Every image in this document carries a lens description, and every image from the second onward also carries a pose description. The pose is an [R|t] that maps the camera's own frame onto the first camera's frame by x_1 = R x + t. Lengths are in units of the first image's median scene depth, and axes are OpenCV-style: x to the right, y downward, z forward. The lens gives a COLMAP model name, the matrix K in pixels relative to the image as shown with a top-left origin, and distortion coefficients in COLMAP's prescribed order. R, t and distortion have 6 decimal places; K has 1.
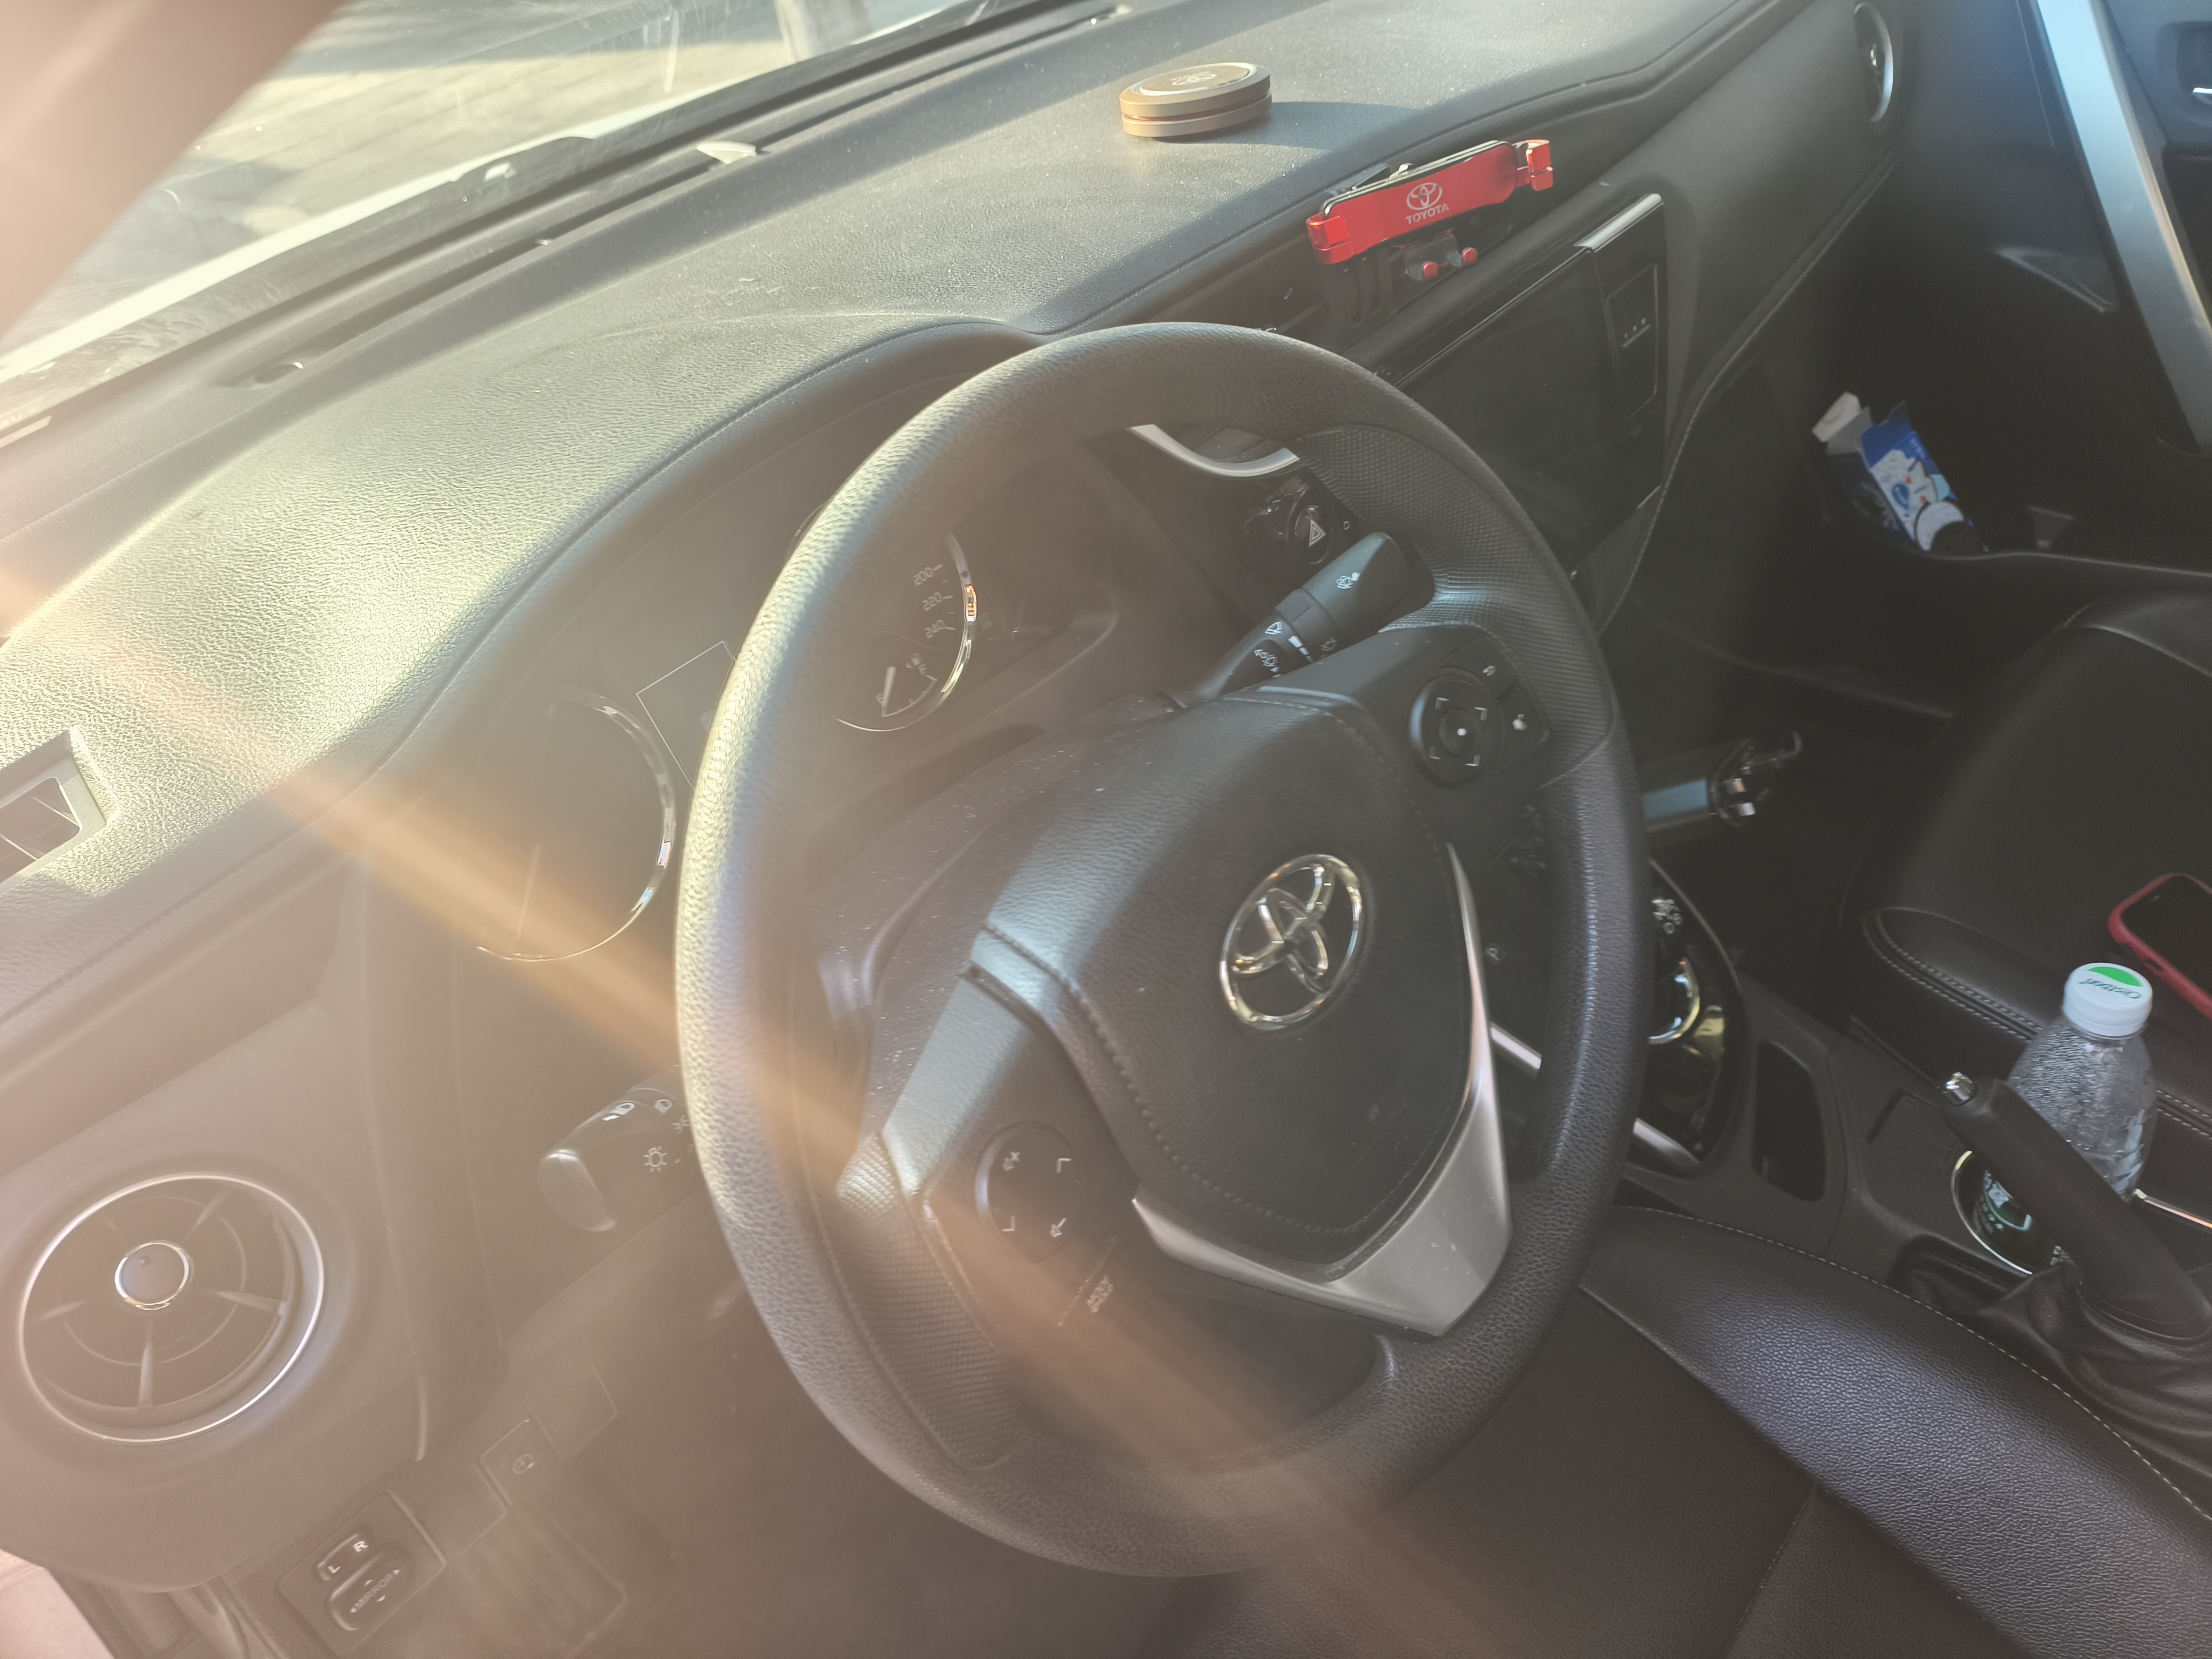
lens RADIAL K [[1692.8, 0, 1094.5], [0, 1692.8, 826.1], [0, 0, 1]] dist [-0.001883, 0.006627]
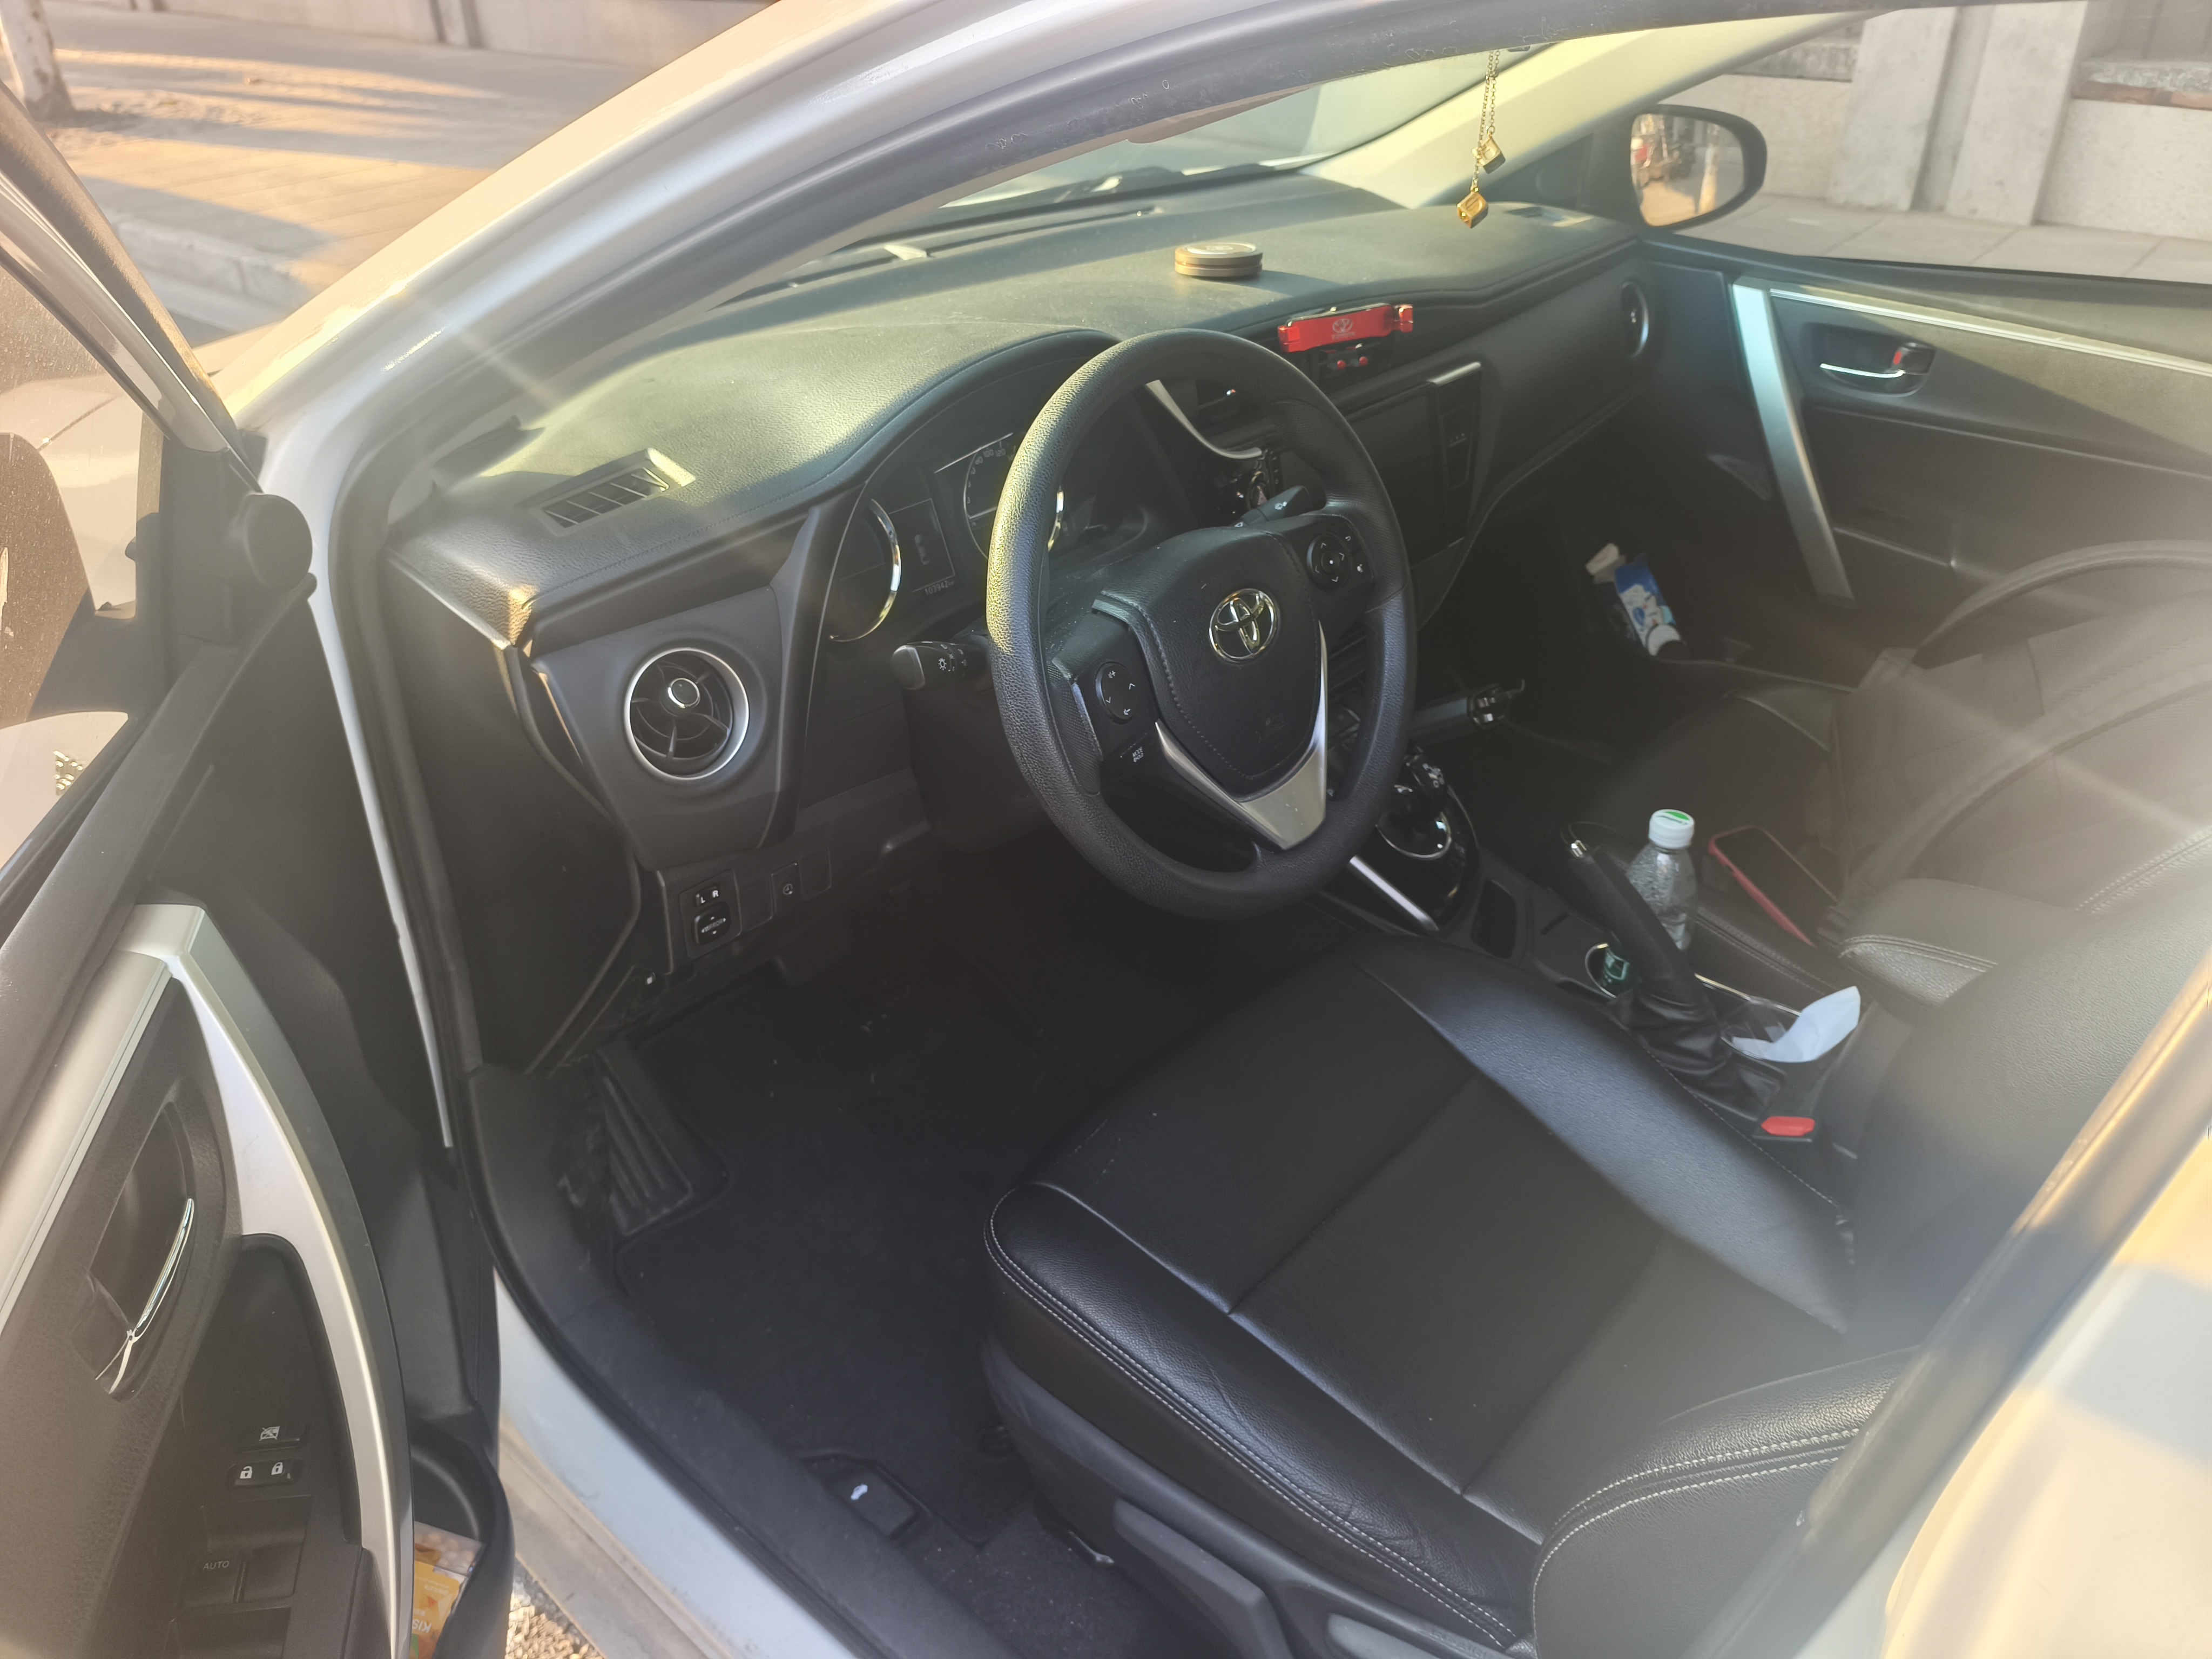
lens RADIAL K [[1672.4, 0, 1096.2], [0, 1672.4, 832.7], [0, 0, 1]] dist [0.030611, -0.029487]
pose [[0.987799, 0.137162, 0.073751, -0.103681], [-0.128641, 0.985573, -0.109985, 0.330325], [-0.087773, 0.099156, 0.991193, -0.589630]]
